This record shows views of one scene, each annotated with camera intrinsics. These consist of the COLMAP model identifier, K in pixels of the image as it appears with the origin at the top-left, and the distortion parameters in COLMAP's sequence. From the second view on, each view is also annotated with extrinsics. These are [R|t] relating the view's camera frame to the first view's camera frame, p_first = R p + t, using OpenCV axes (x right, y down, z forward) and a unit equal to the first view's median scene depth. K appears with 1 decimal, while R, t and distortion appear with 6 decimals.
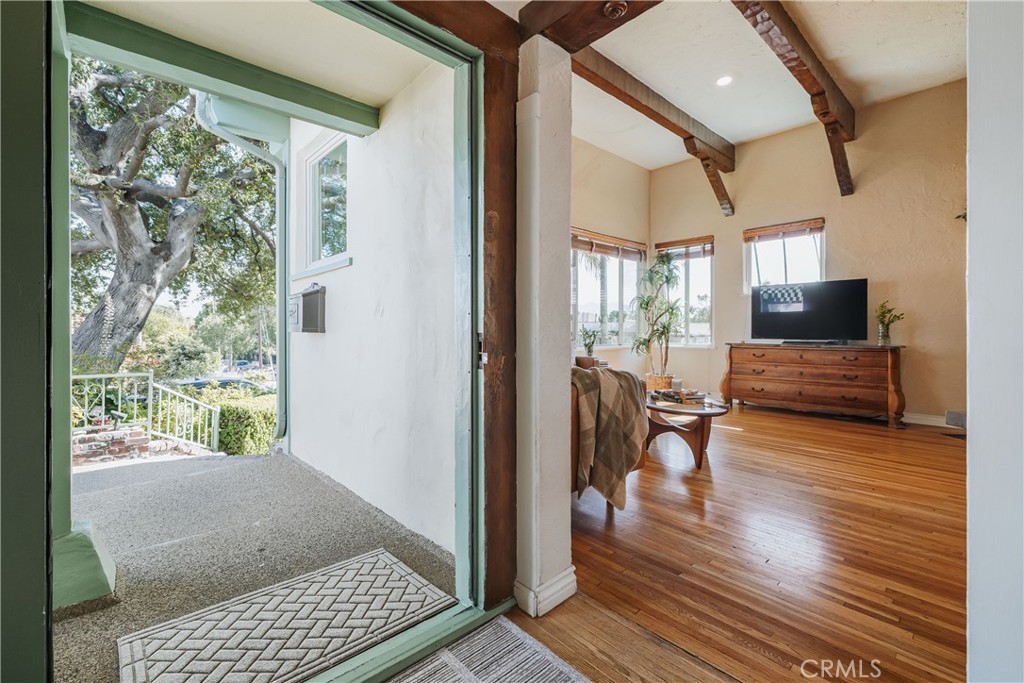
lens RADIAL K [[444.3, 0, 510.4], [0, 444.3, 334.1], [0, 0, 1]] dist [-0.012929, 0.006770]
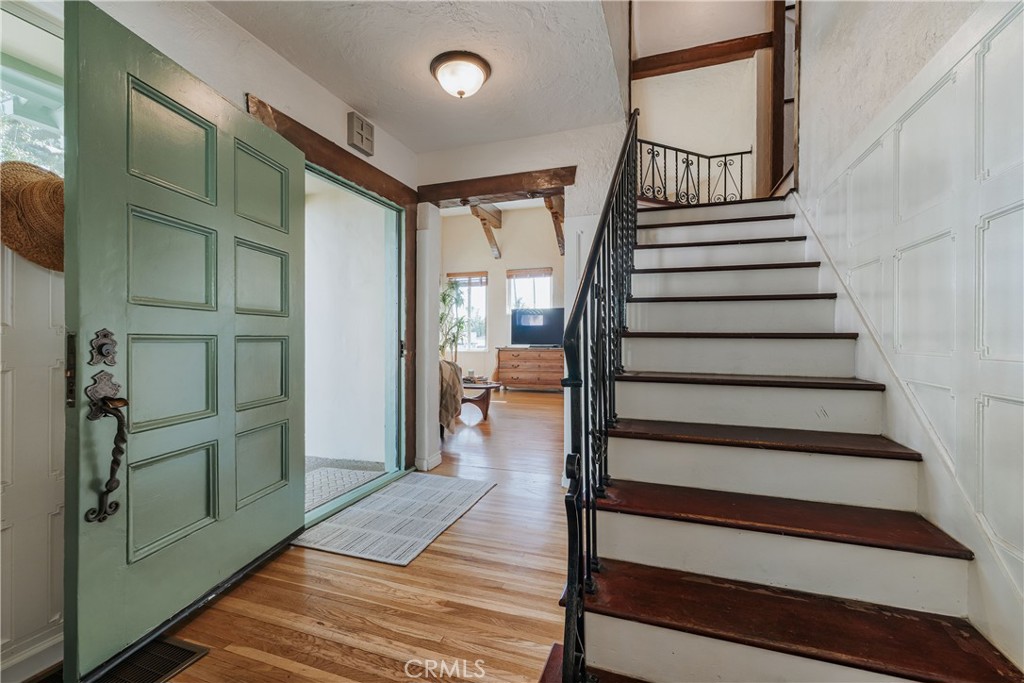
lens RADIAL K [[444.3, 0, 510.4], [0, 444.3, 334.1], [0, 0, 1]] dist [-0.012929, 0.006770]
pose [[0.876961, 0.008438, 0.480488, -0.182550], [0.000026, 0.999845, -0.017606, 0.001565], [-0.480562, 0.015452, 0.876825, -0.319585]]
